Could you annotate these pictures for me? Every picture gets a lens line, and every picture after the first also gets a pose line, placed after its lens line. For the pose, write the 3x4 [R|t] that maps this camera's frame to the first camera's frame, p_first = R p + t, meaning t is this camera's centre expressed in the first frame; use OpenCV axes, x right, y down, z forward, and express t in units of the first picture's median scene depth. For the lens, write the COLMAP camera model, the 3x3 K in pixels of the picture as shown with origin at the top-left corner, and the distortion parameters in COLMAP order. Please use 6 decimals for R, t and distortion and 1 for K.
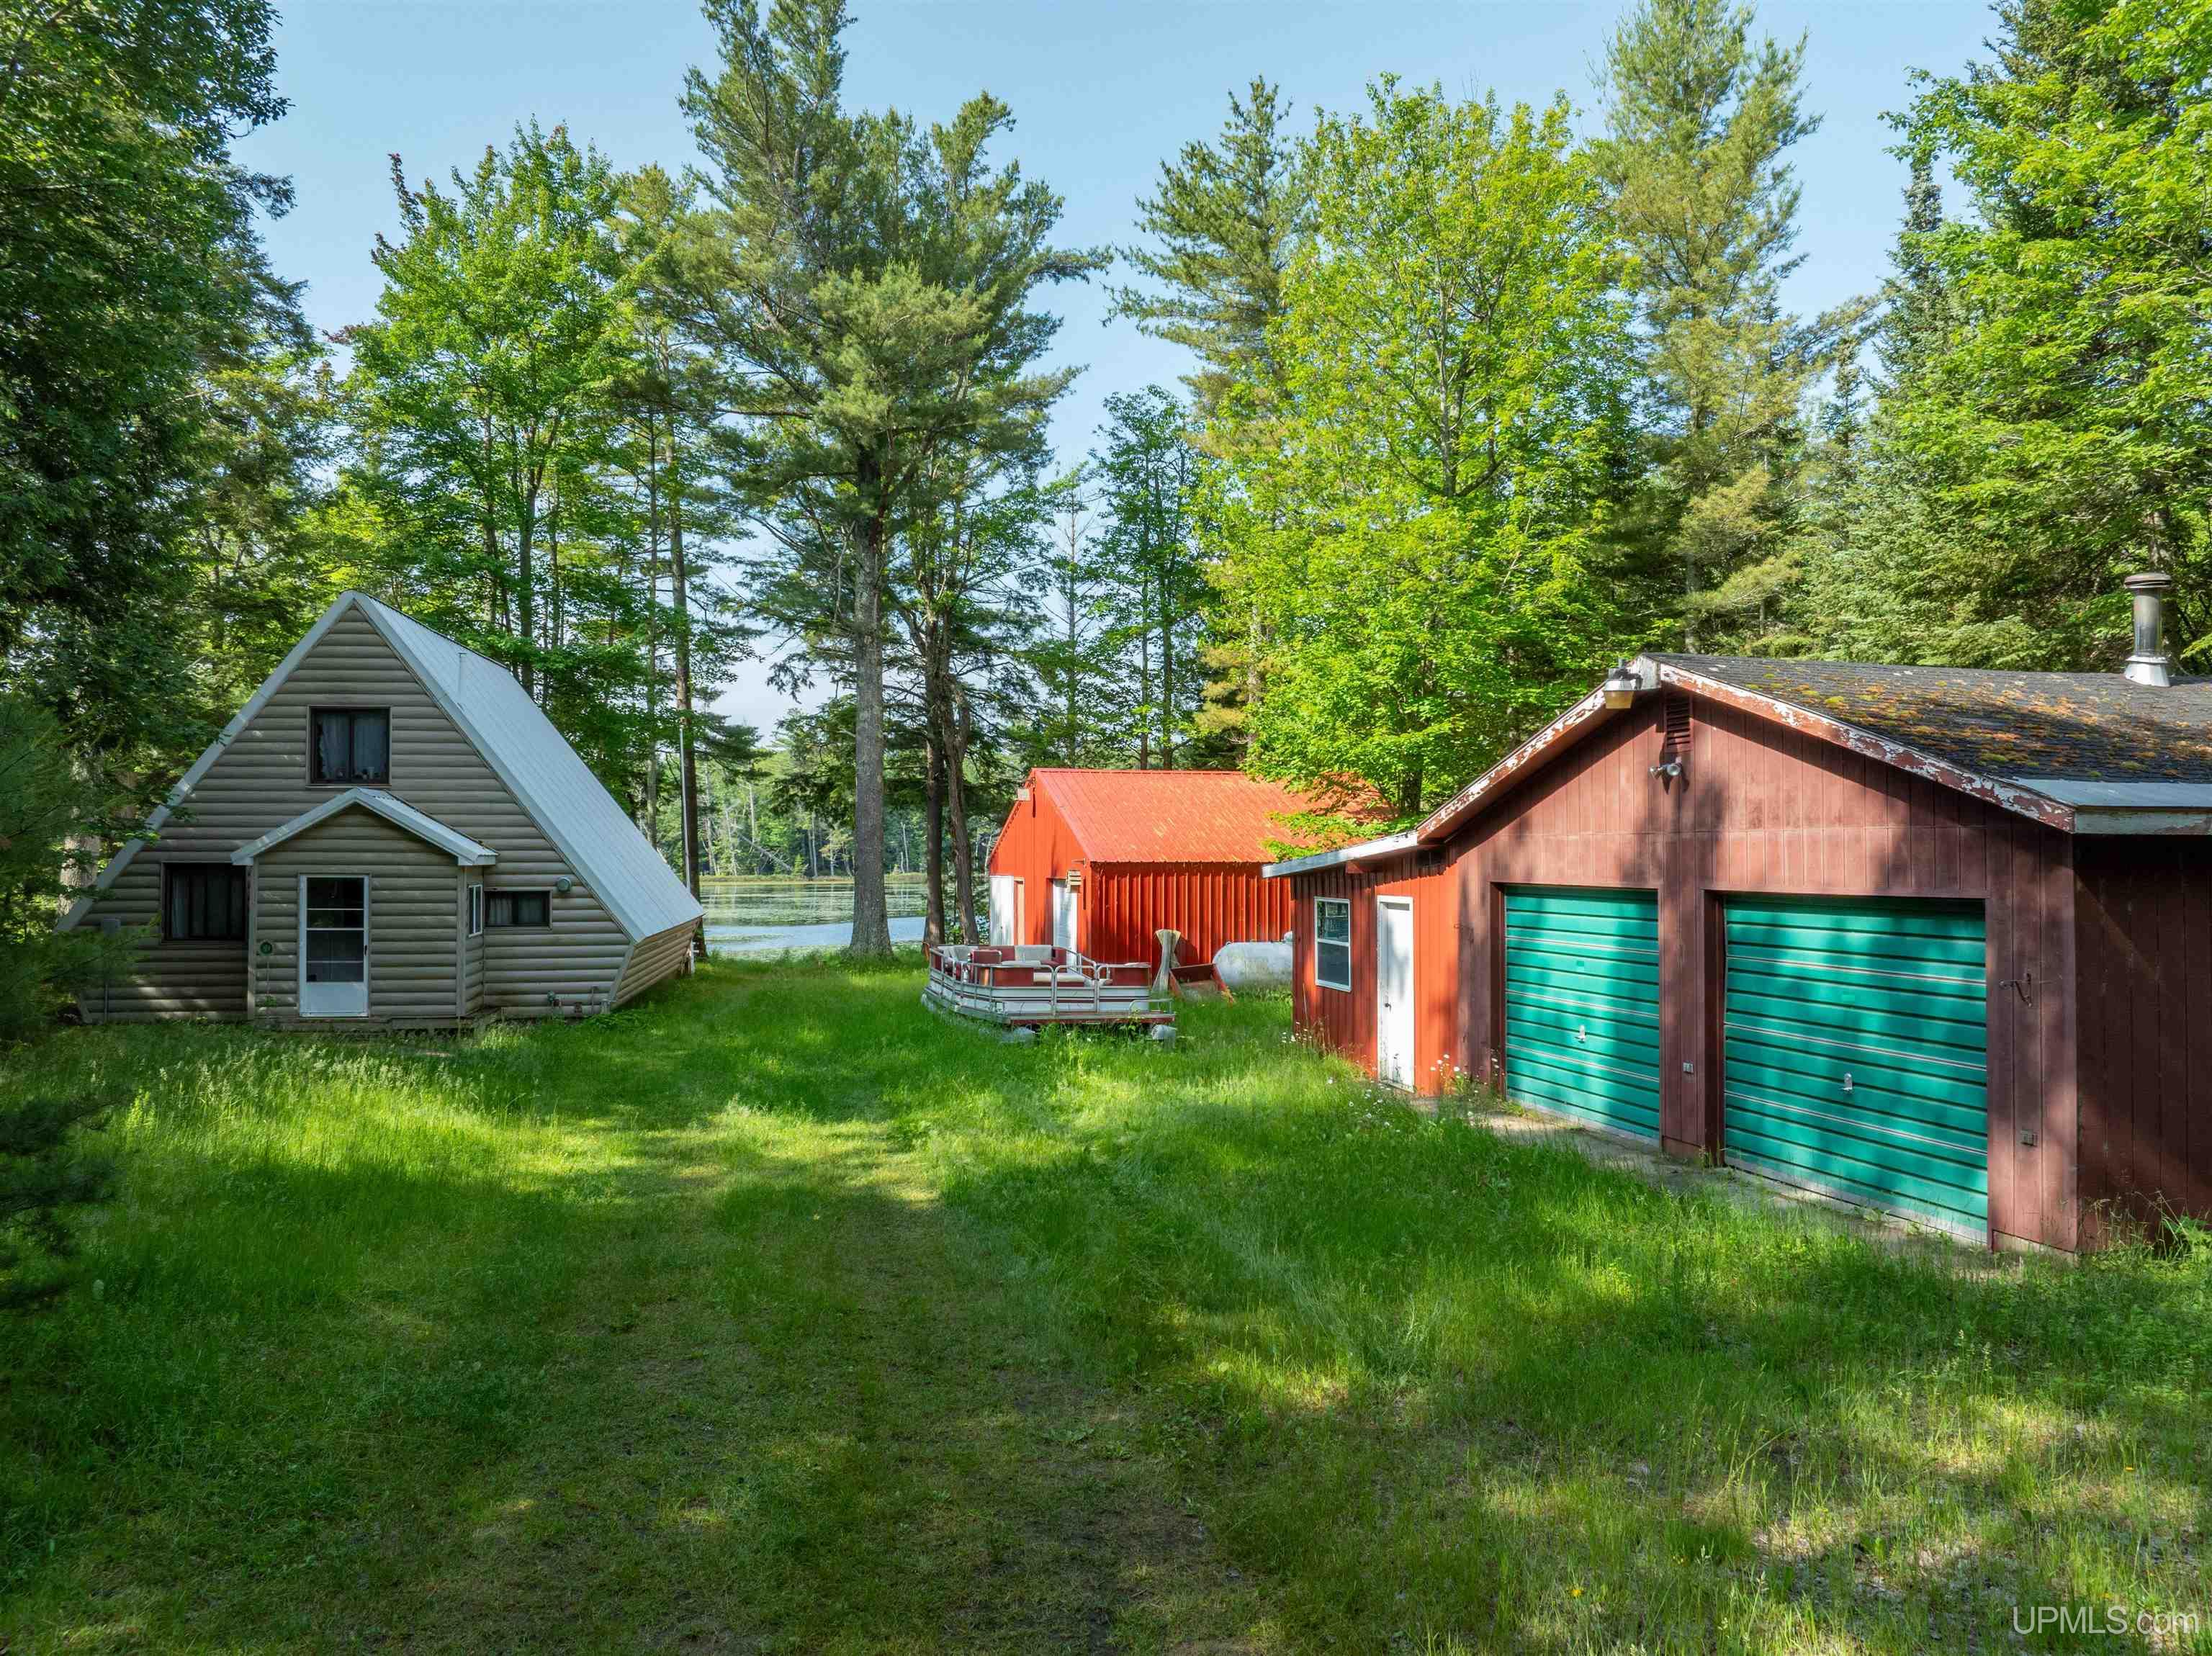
lens RADIAL K [[1560.3, 0, 1140.6], [0, 1560.3, 828.3], [0, 0, 1]] dist [-0.028769, 0.010437]
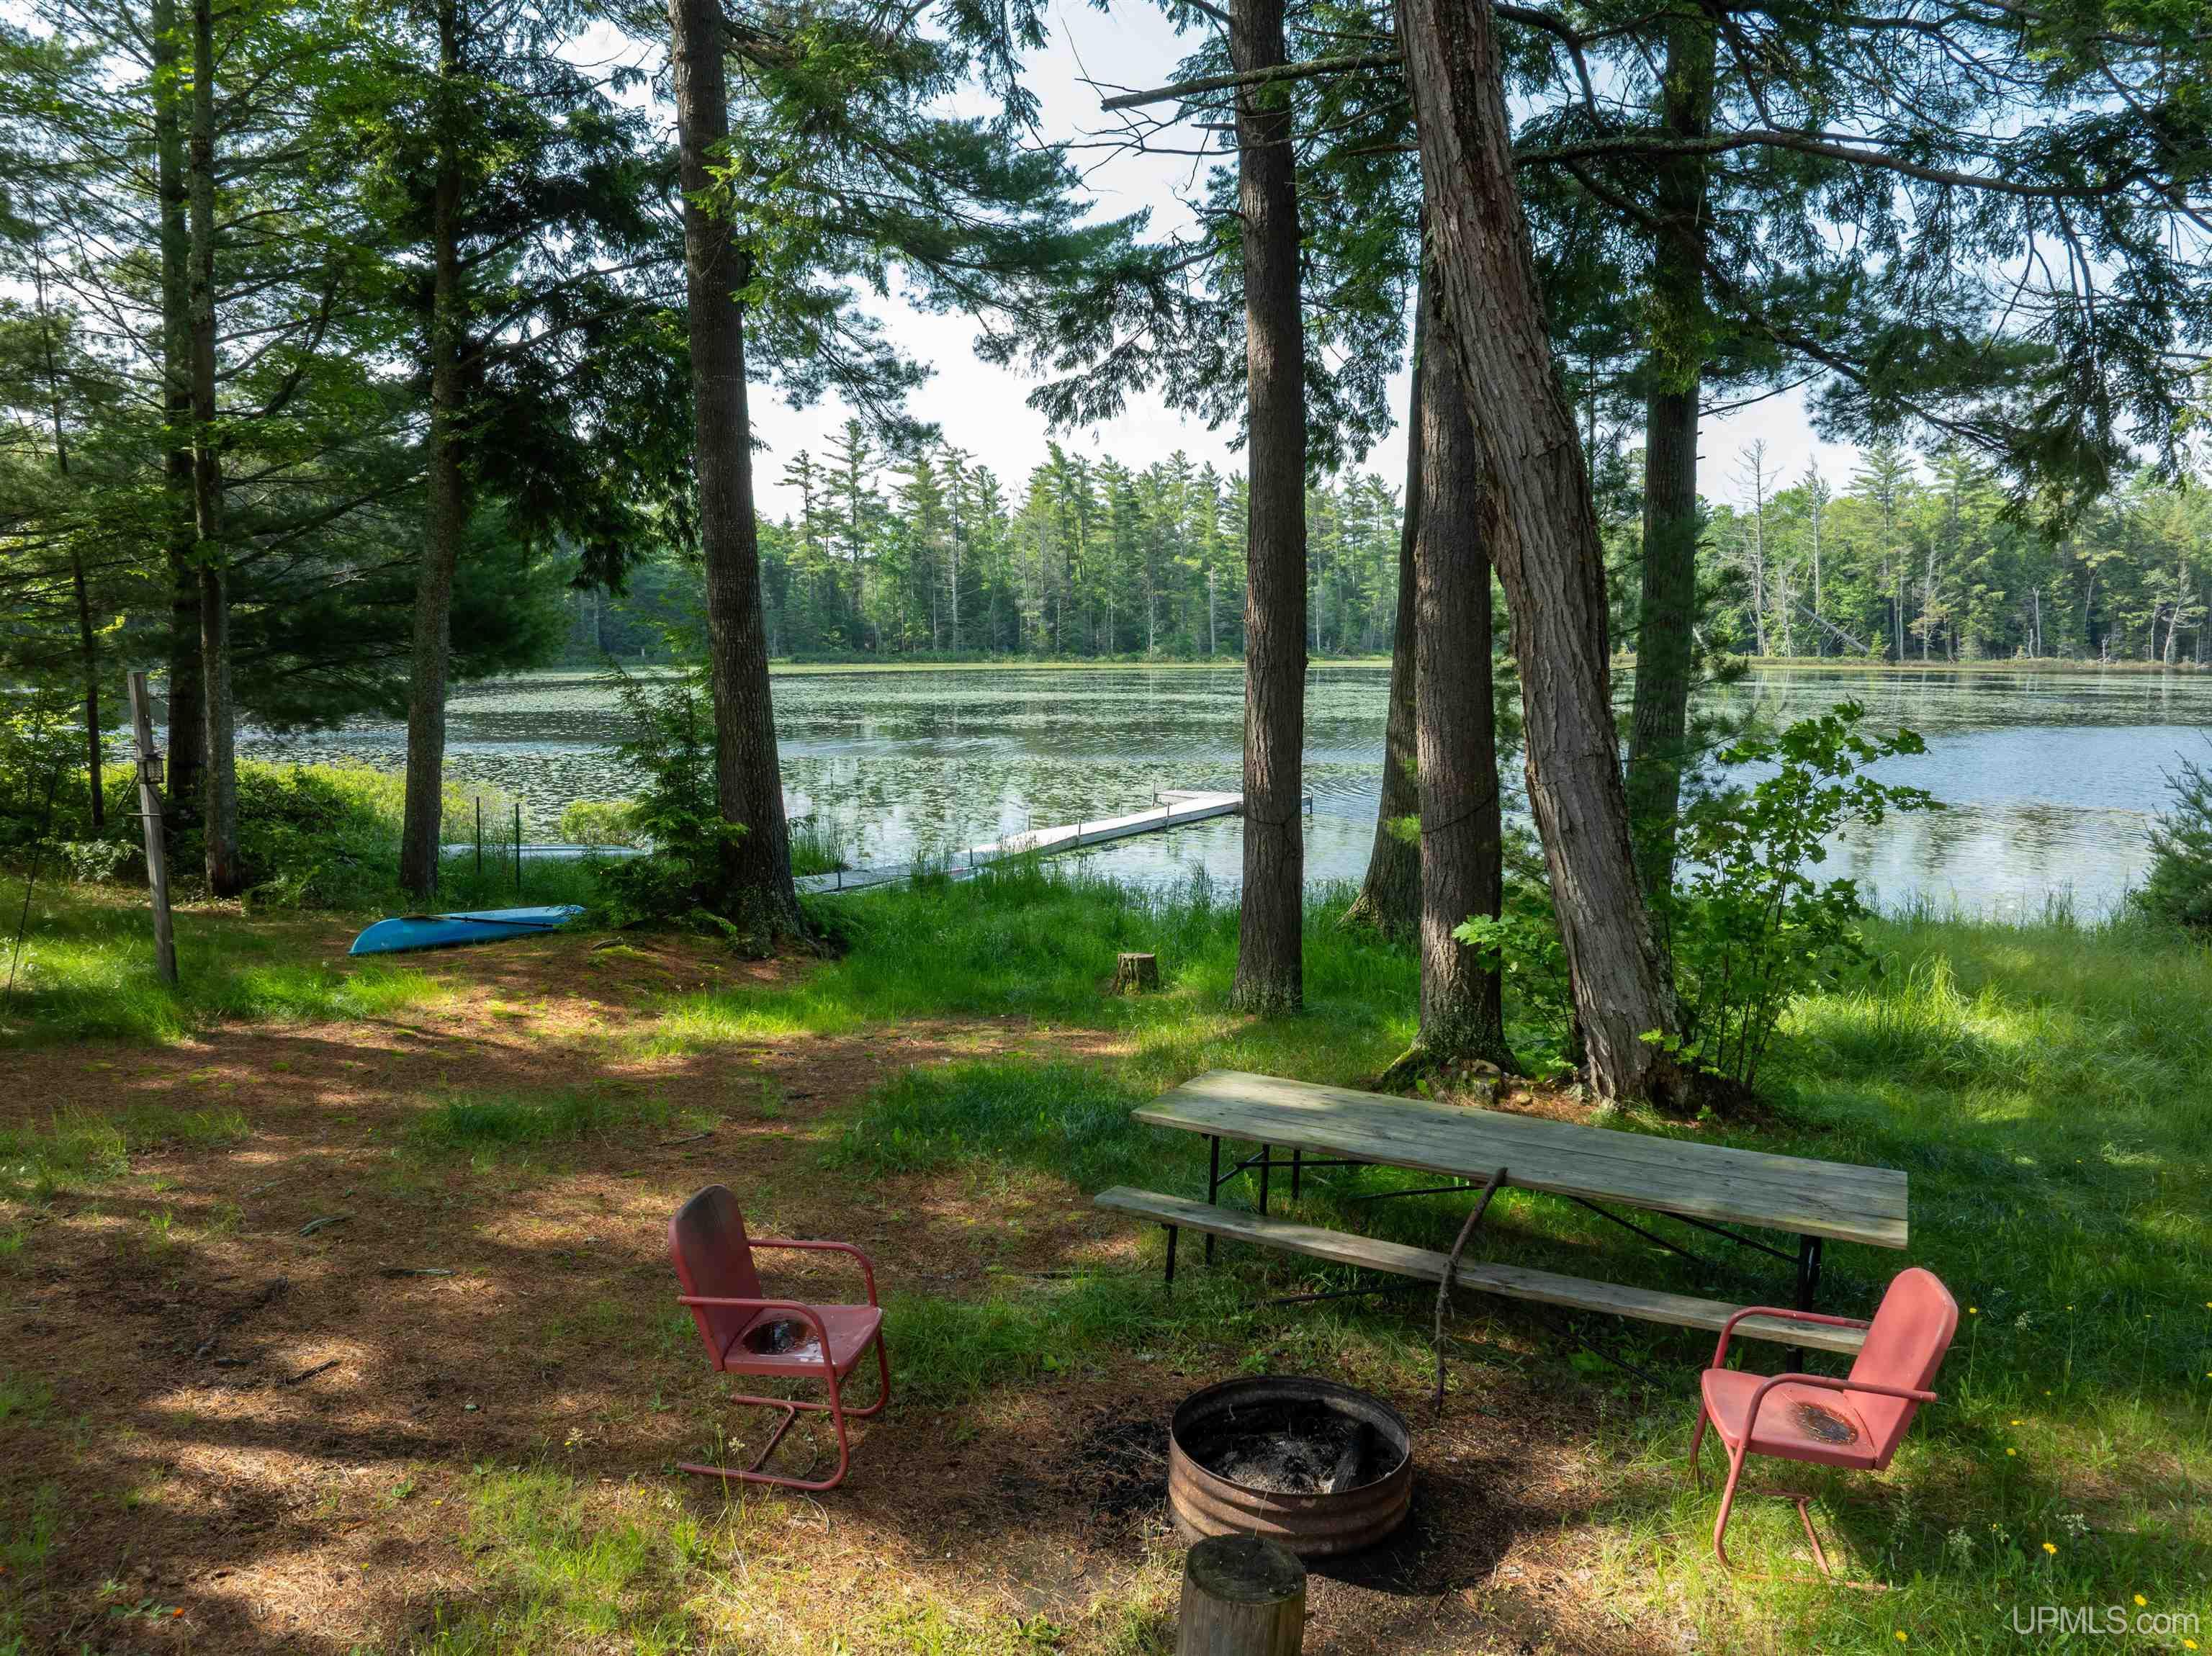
lens RADIAL K [[1560.3, 0, 1106.8], [0, 1560.3, 826.5], [0, 0, 1]] dist [-0.028769, 0.010437]
pose [[0.759264, 0.086421, -0.645018, -0.087712], [0.004482, 0.990425, 0.137976, 0.052933], [0.650767, -0.107651, 0.751608, 1.737025]]
